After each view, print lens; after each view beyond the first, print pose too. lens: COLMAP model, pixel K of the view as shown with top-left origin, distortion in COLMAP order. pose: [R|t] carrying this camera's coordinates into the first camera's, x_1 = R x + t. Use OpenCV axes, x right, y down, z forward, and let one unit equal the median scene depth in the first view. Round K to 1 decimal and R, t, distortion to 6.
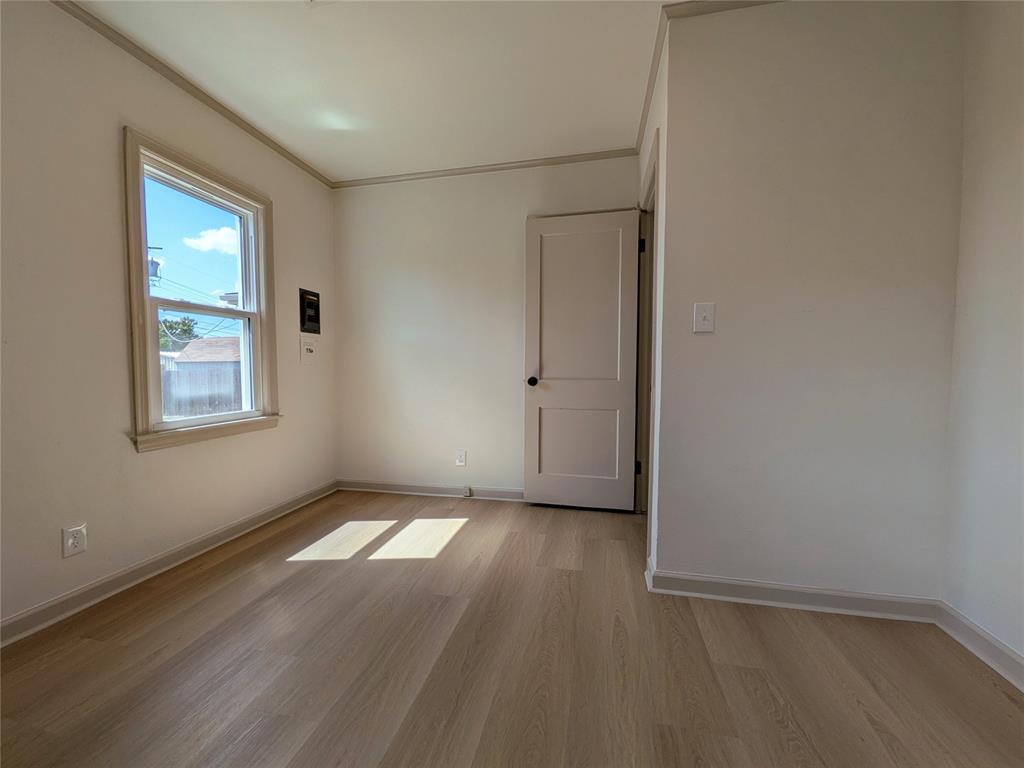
lens RADIAL K [[402.6, 0, 516.2], [0, 402.6, 386.9], [0, 0, 1]] dist [0.008905, -0.001630]
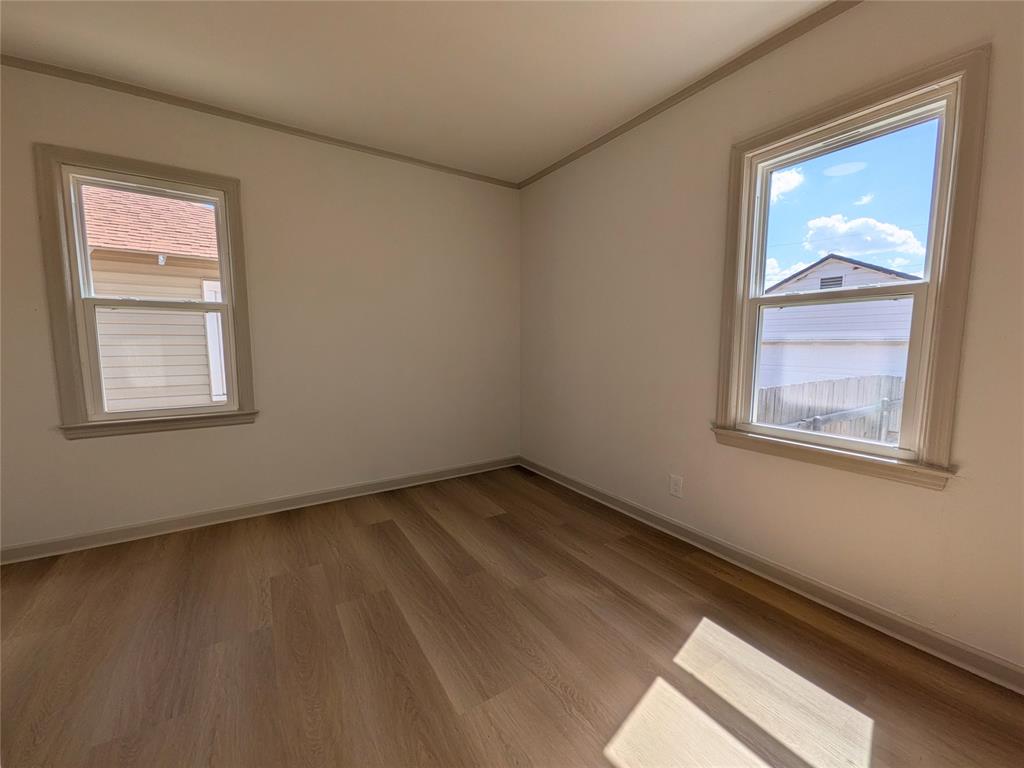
lens RADIAL K [[402.6, 0, 511.5], [0, 402.6, 387.9], [0, 0, 1]] dist [0.008905, -0.001630]
pose [[-0.713424, 0.077309, -0.696455, 0.237061], [-0.035744, 0.988587, 0.146351, -0.127129], [0.699820, 0.129305, -0.702518, 1.308393]]
